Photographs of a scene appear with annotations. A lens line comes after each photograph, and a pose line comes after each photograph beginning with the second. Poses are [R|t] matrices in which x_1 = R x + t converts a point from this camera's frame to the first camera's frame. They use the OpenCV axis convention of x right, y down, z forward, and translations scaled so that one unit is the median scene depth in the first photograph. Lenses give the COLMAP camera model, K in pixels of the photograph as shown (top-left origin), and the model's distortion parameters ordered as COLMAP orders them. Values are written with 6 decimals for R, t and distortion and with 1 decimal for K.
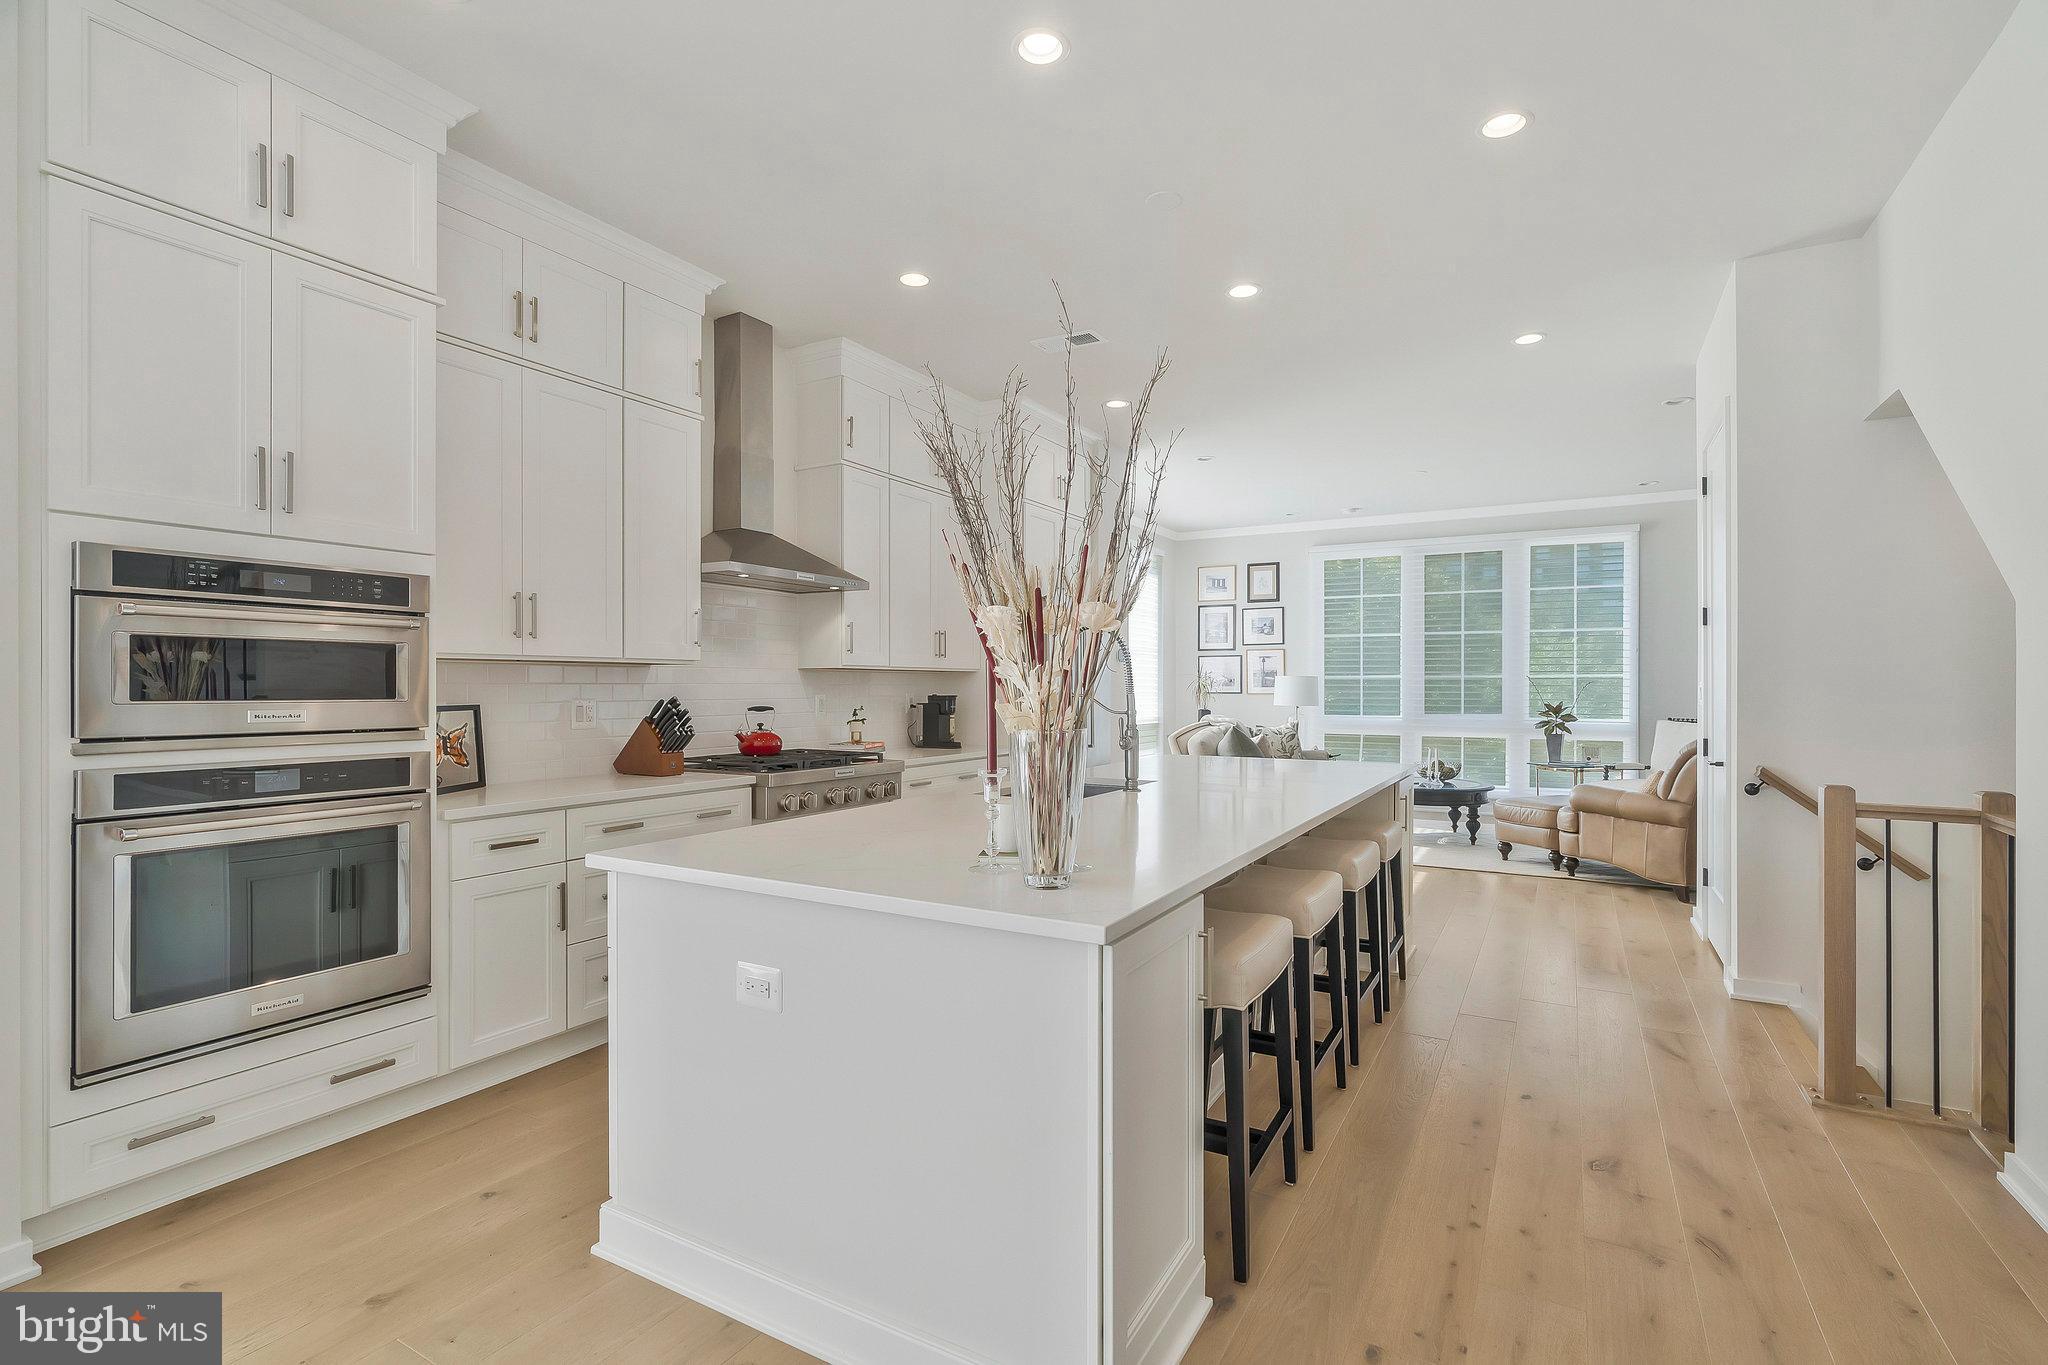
lens RADIAL K [[934.5, 0, 1035.9], [0, 934.5, 682.7], [0, 0, 1]] dist [-0.003494, 0.000572]
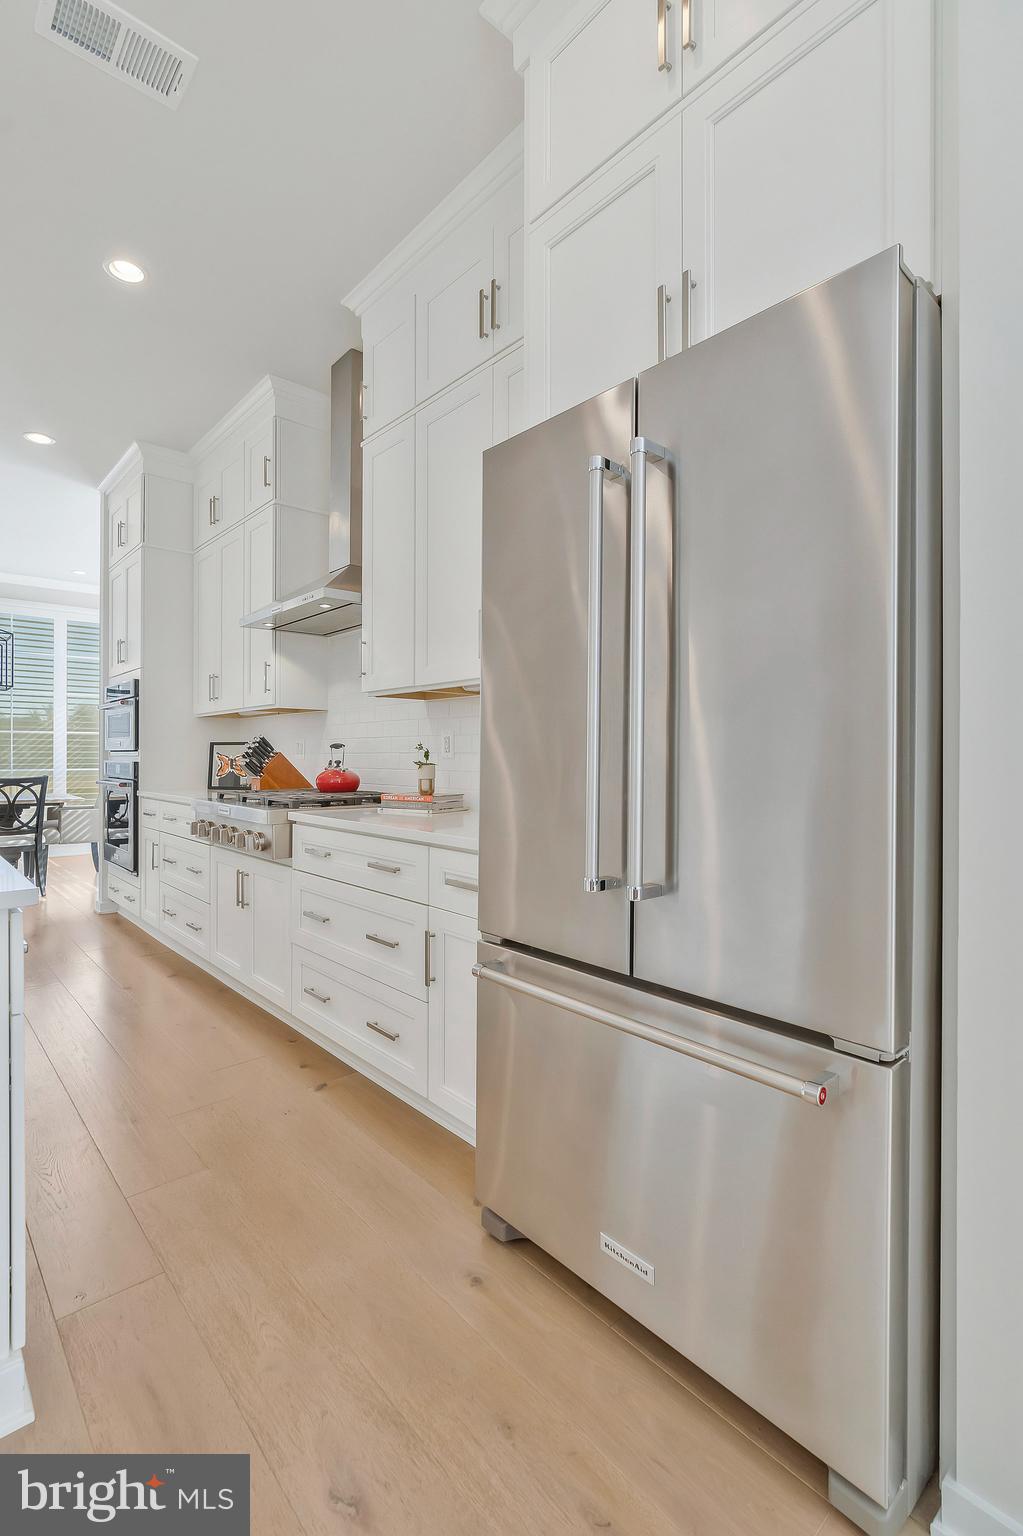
lens RADIAL K [[700.9, 0, 511.5], [0, 700.9, 768.0], [0, 0, 1]] dist [-0.003494, 0.000572]
pose [[-0.300454, 0.020185, -0.953583, 0.261684], [0.004724, 0.999795, 0.019674, 0.026895], [0.953785, 0.001406, -0.300488, 1.007374]]
